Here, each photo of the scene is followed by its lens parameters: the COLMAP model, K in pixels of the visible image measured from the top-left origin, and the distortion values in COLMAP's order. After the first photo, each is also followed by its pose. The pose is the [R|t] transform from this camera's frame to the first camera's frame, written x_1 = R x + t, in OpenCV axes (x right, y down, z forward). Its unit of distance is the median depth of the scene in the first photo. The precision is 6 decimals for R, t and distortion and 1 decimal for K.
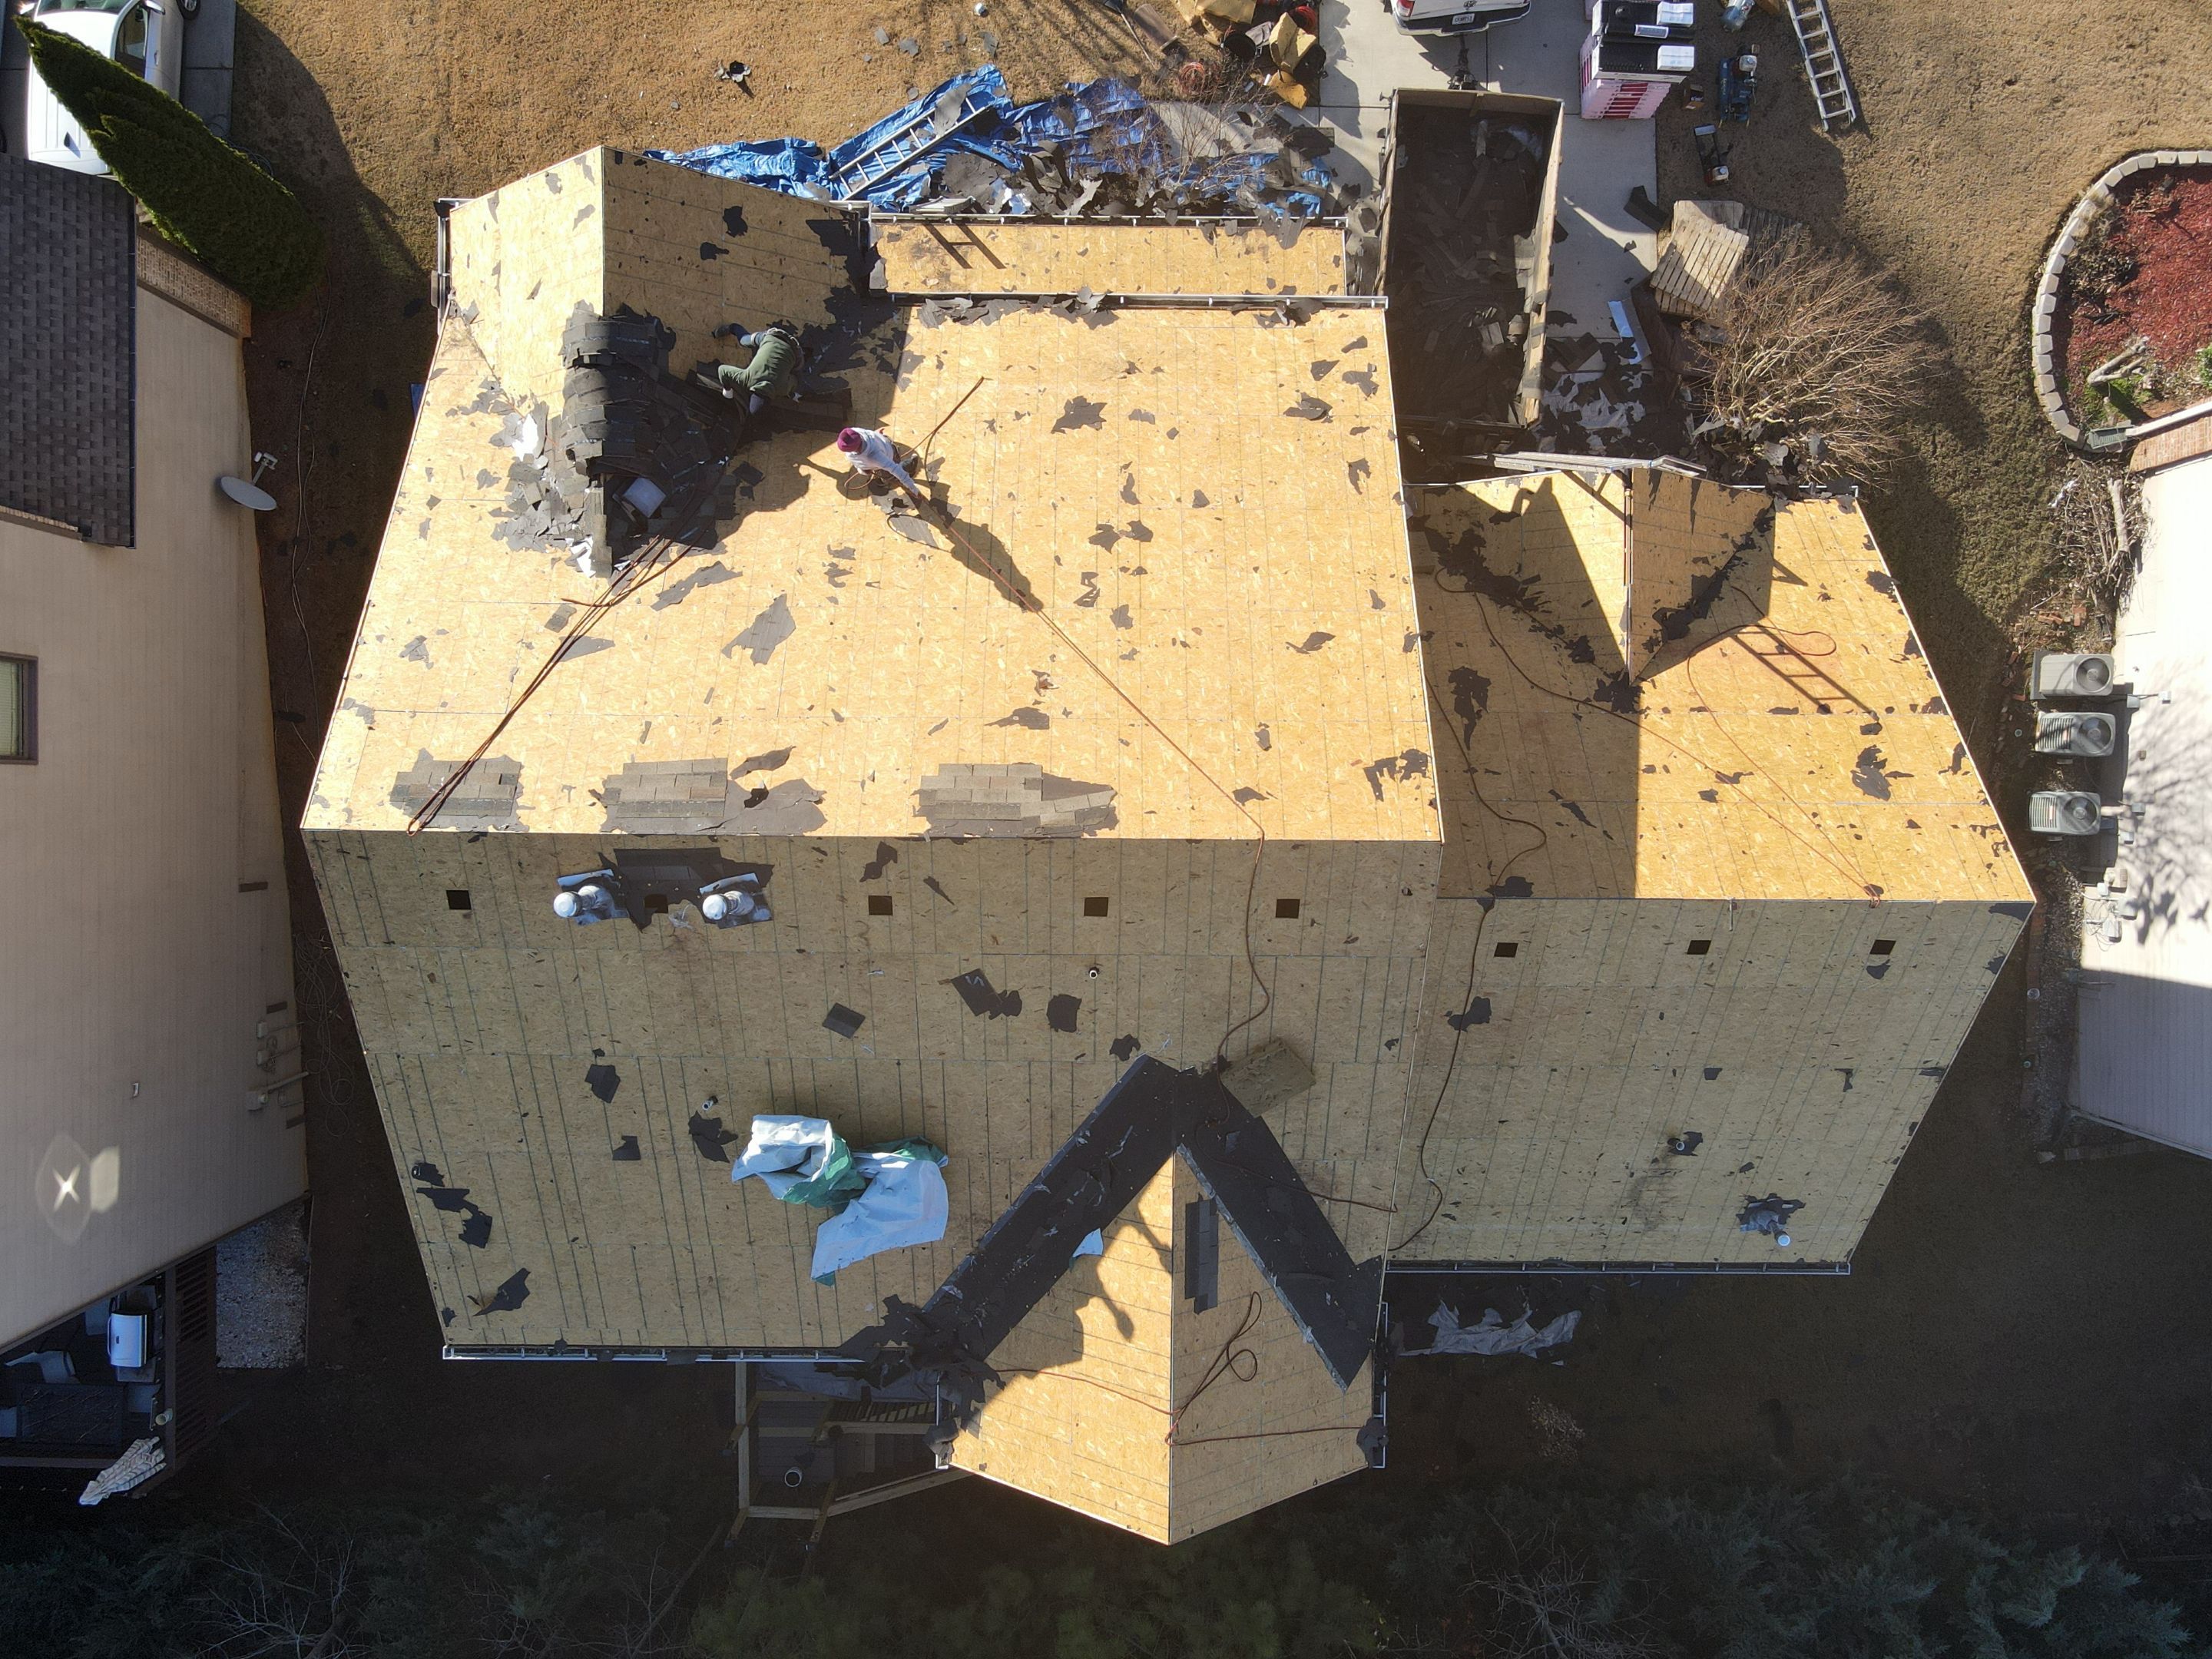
lens RADIAL K [[1614.4, 0, 1105.4], [0, 1614.4, 816.1], [0, 0, 1]] dist [0.015462, -0.000829]
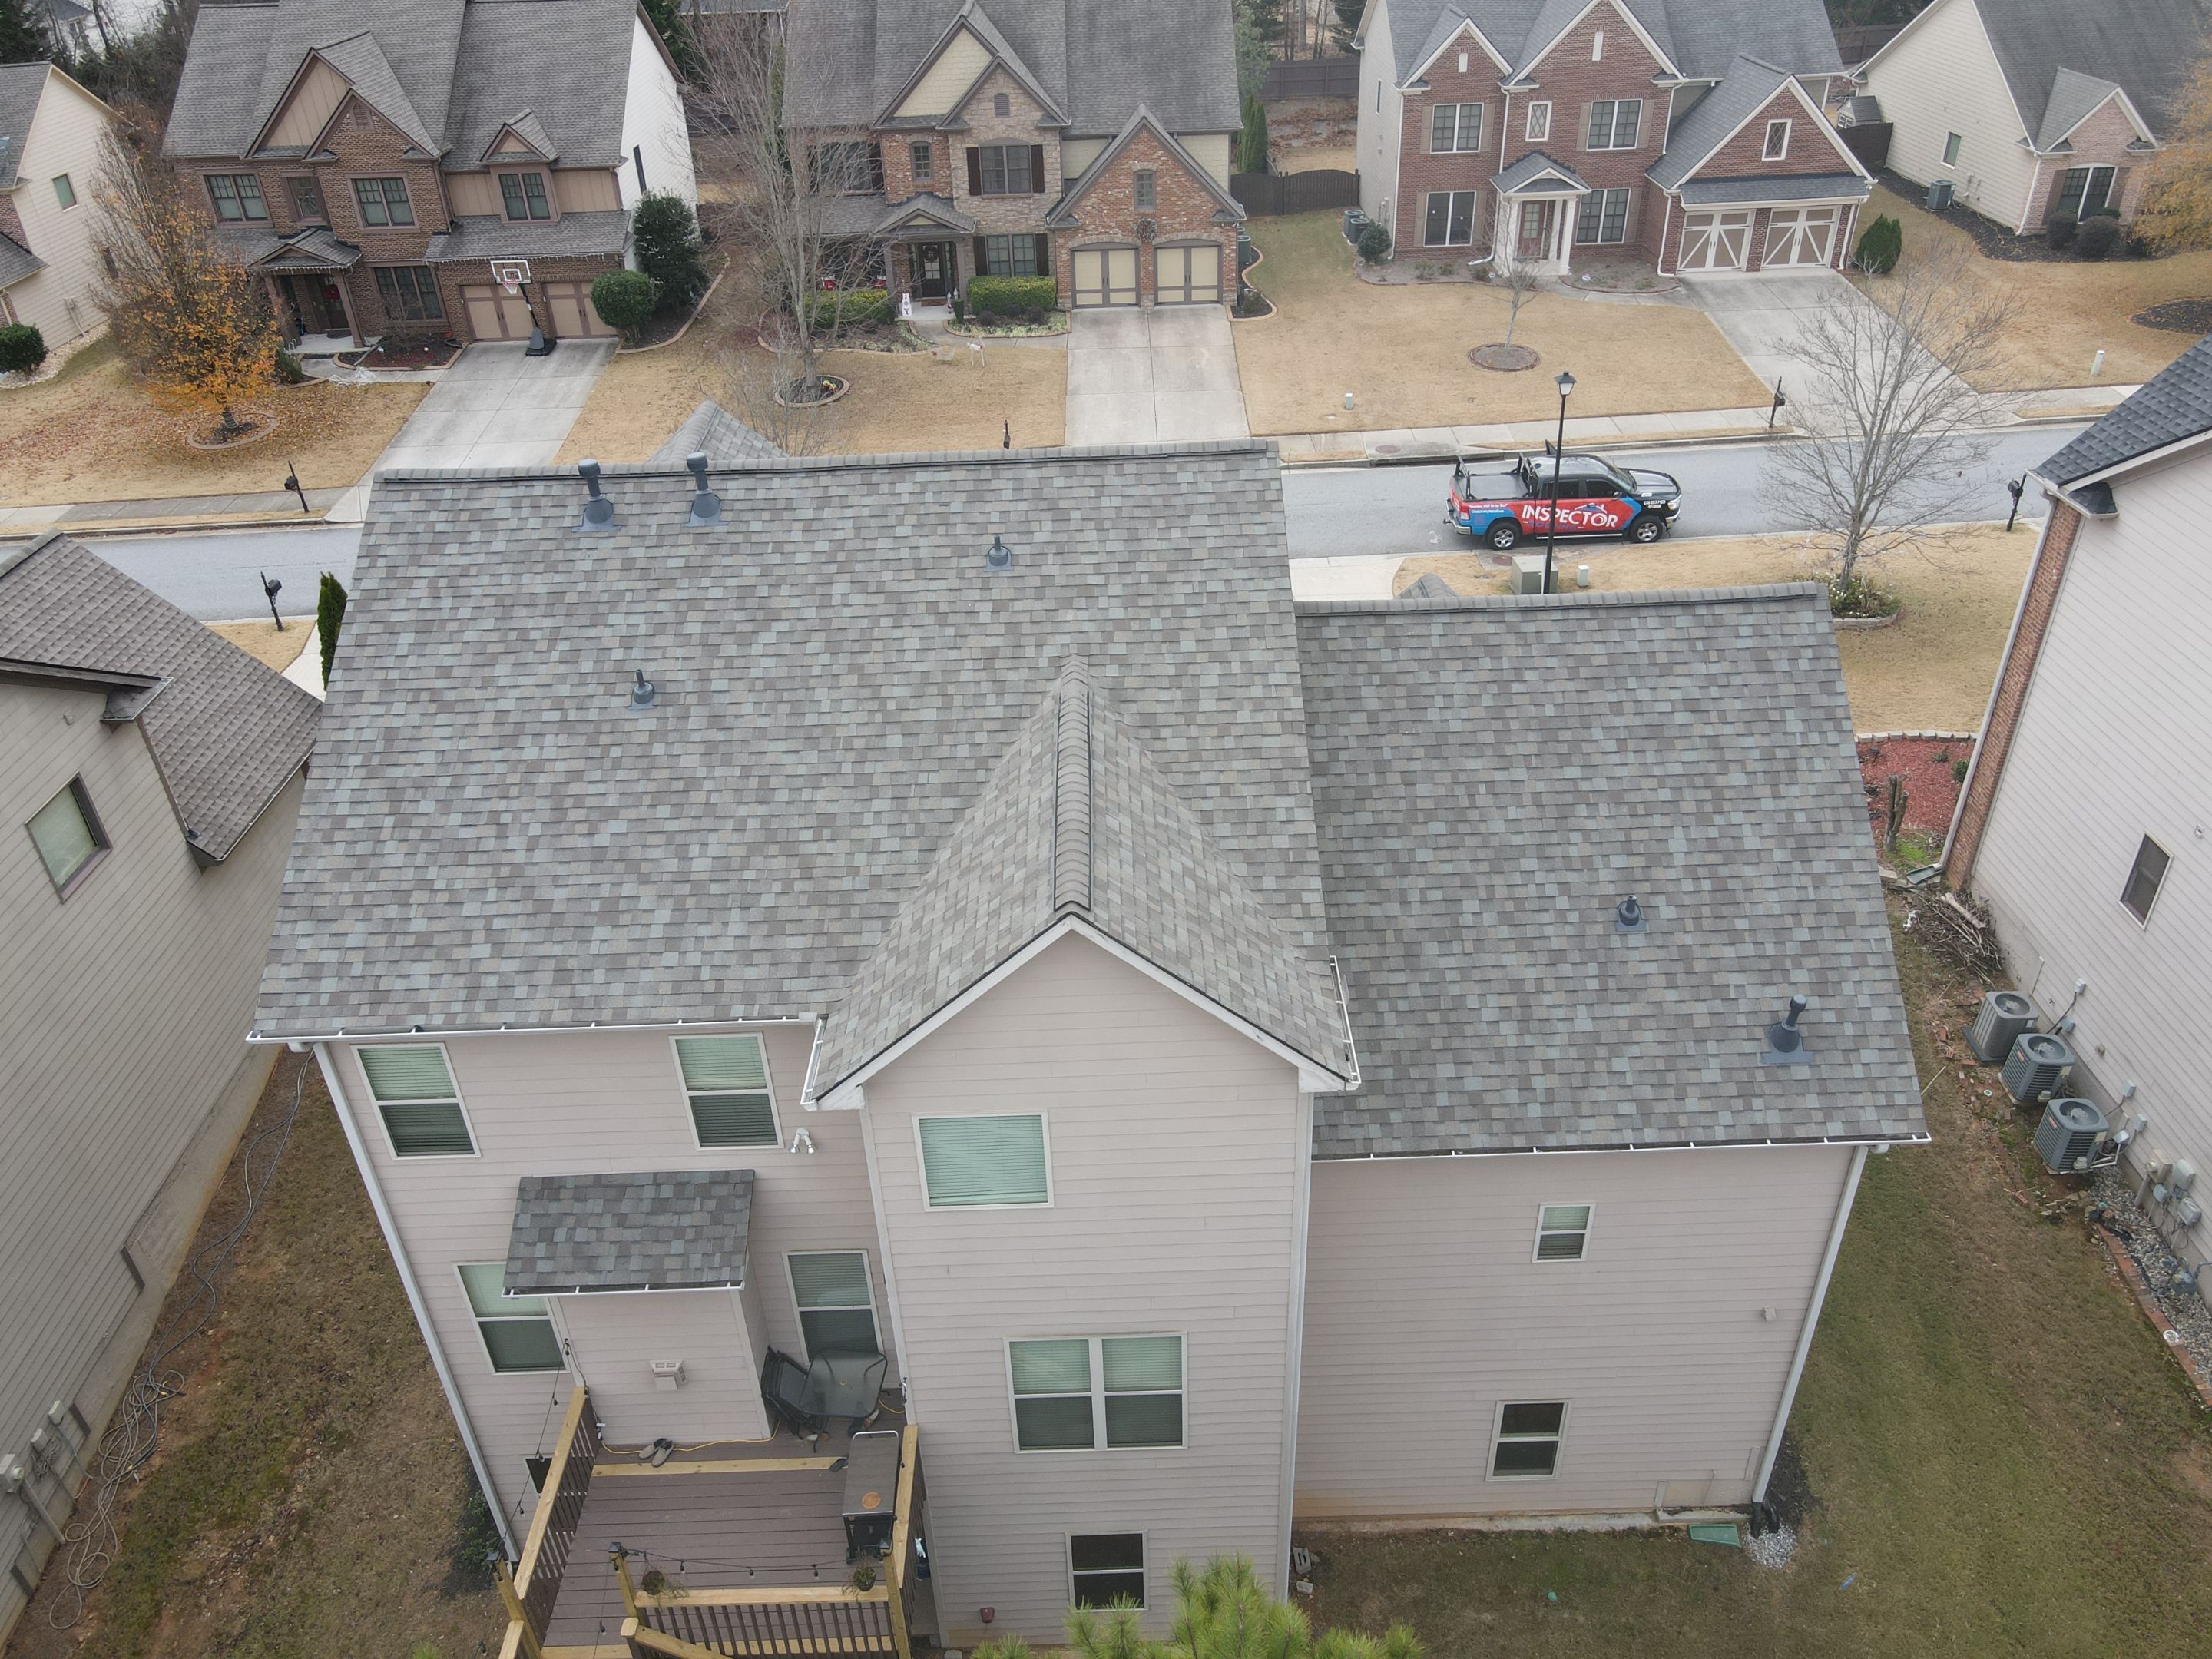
lens RADIAL K [[1614.4, 0, 1104.7], [0, 1614.4, 819.1], [0, 0, 1]] dist [0.015462, -0.000829]
pose [[0.998989, -0.044772, -0.004022, 0.043546], [0.020414, 0.531555, -0.846778, 0.791683], [0.040050, 0.845839, 0.531932, 0.361805]]
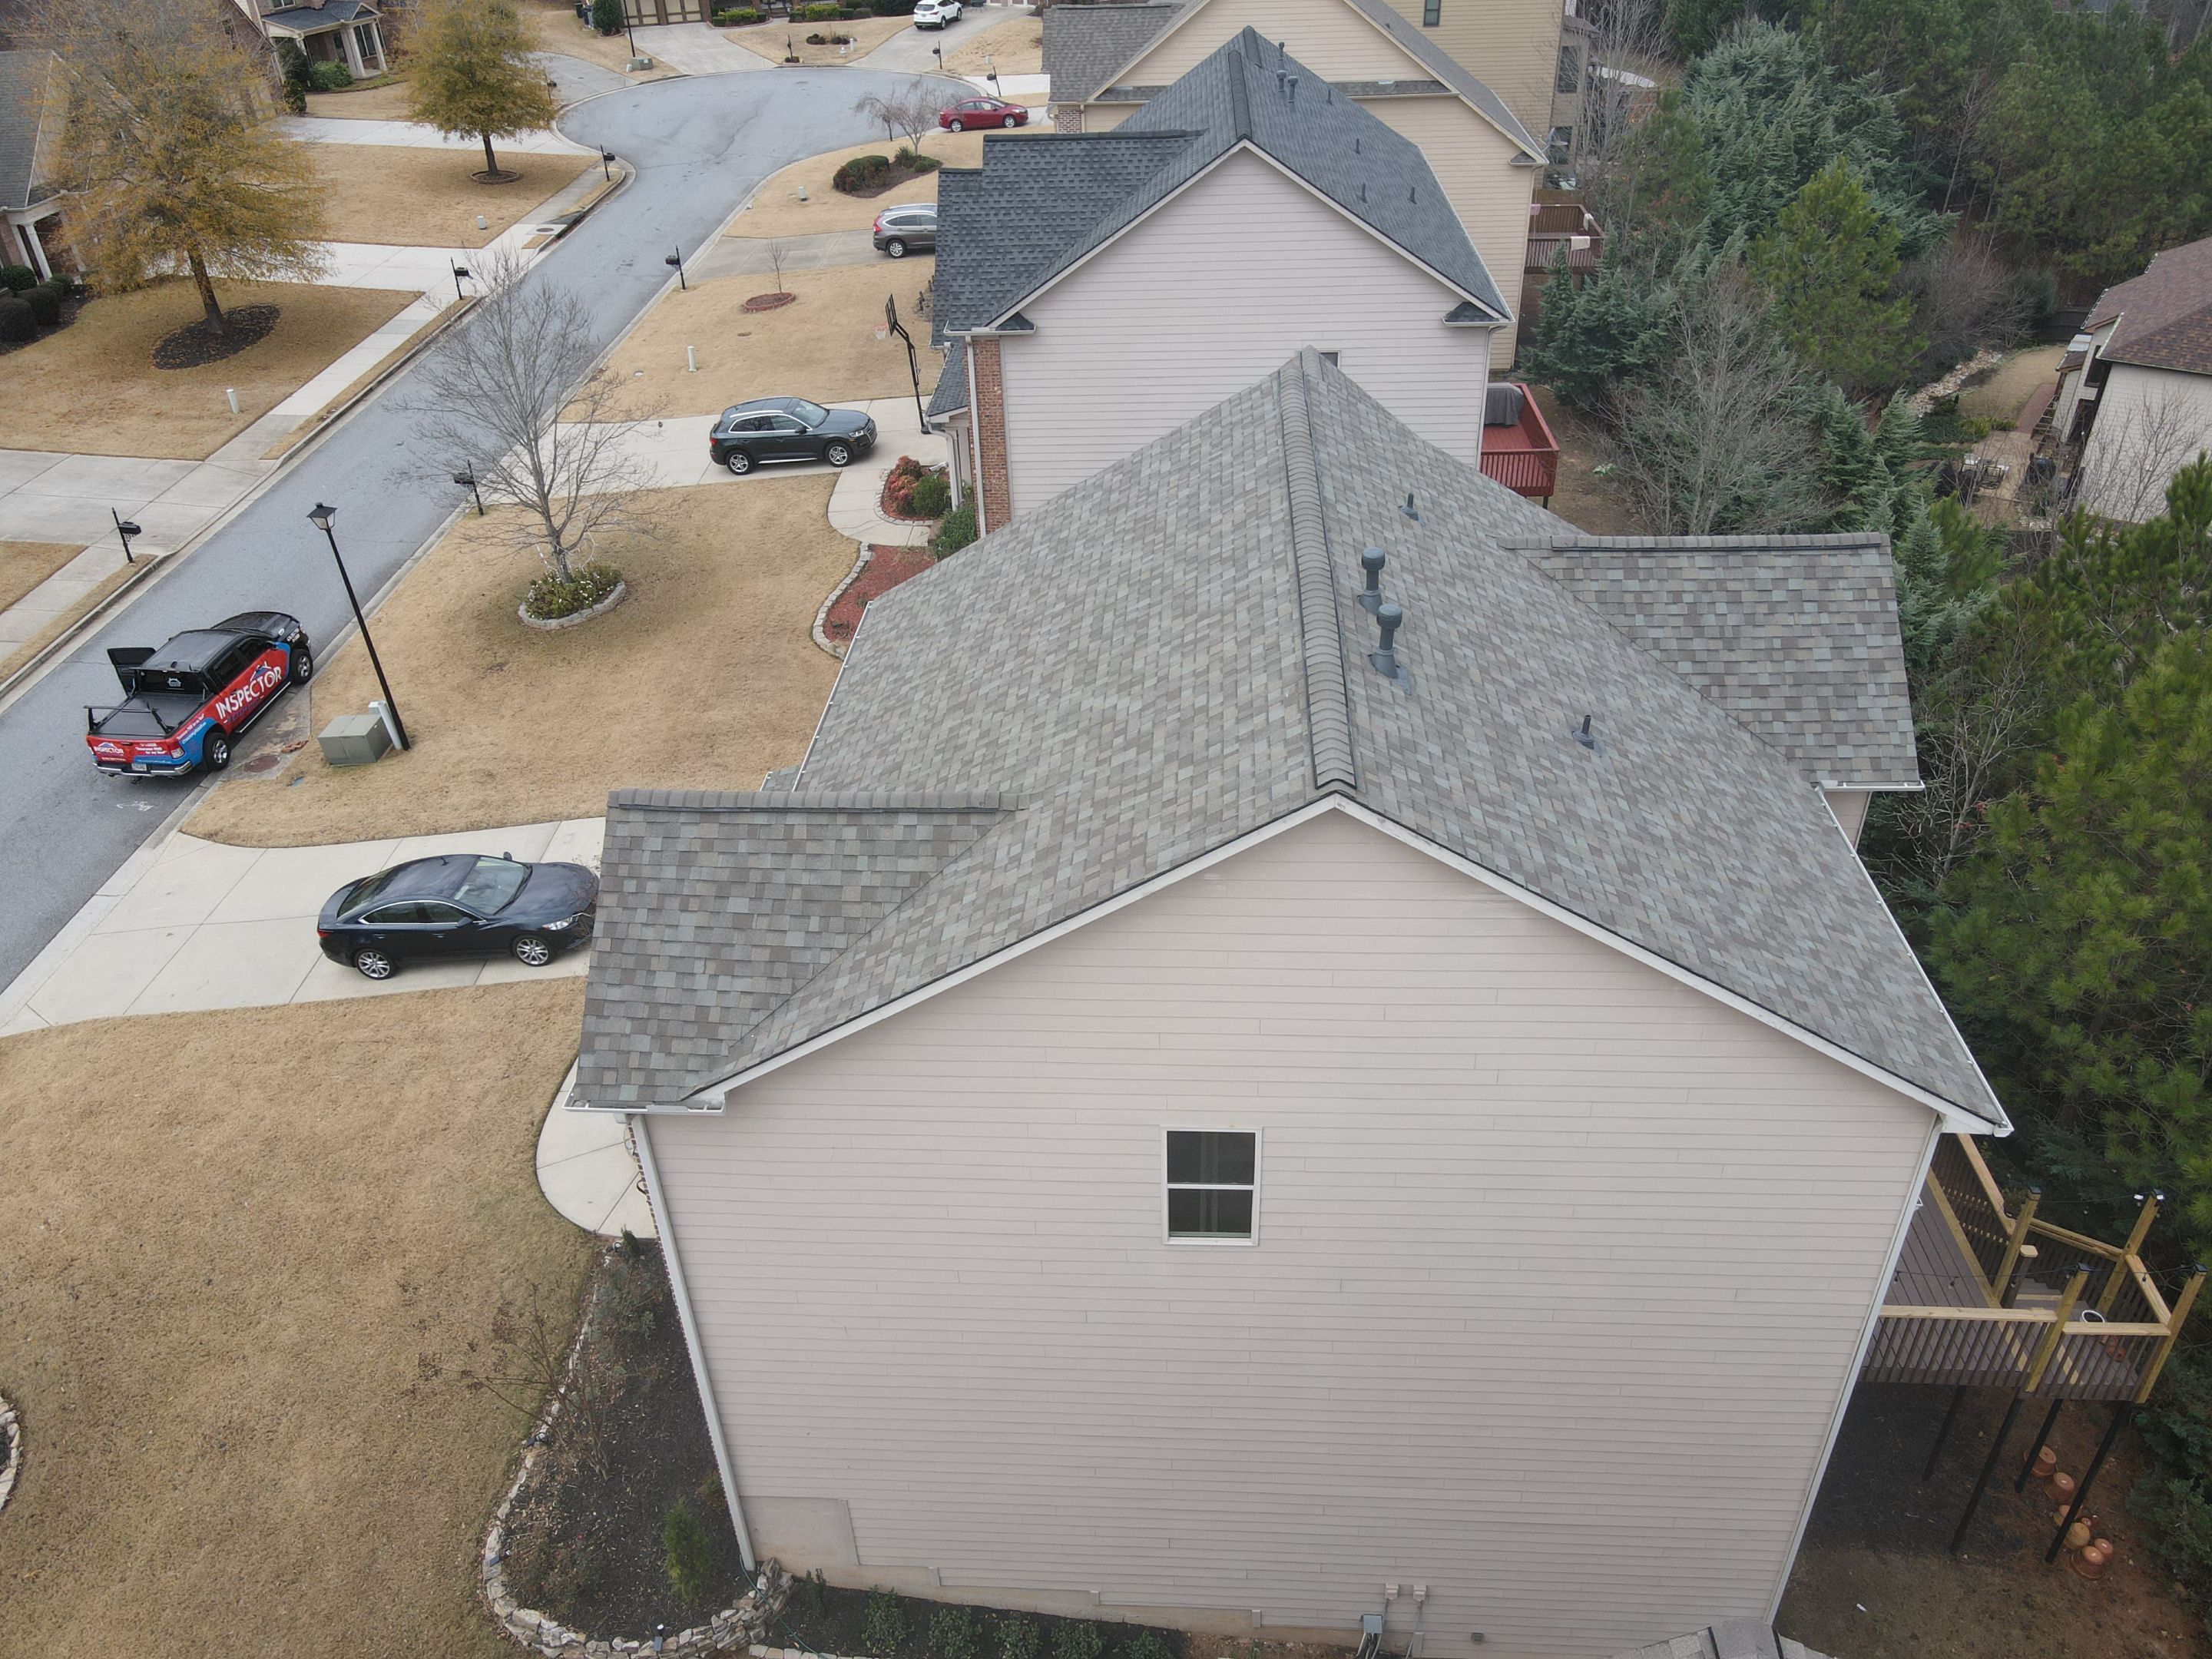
lens RADIAL K [[1614.4, 0, 1106.7], [0, 1614.4, 822.2], [0, 0, 1]] dist [0.015462, -0.000829]
pose [[0.048125, -0.560239, 0.826932, -0.775616], [0.997902, -0.008927, -0.064122, -0.037507], [0.043306, 0.828283, 0.558634, 0.333024]]
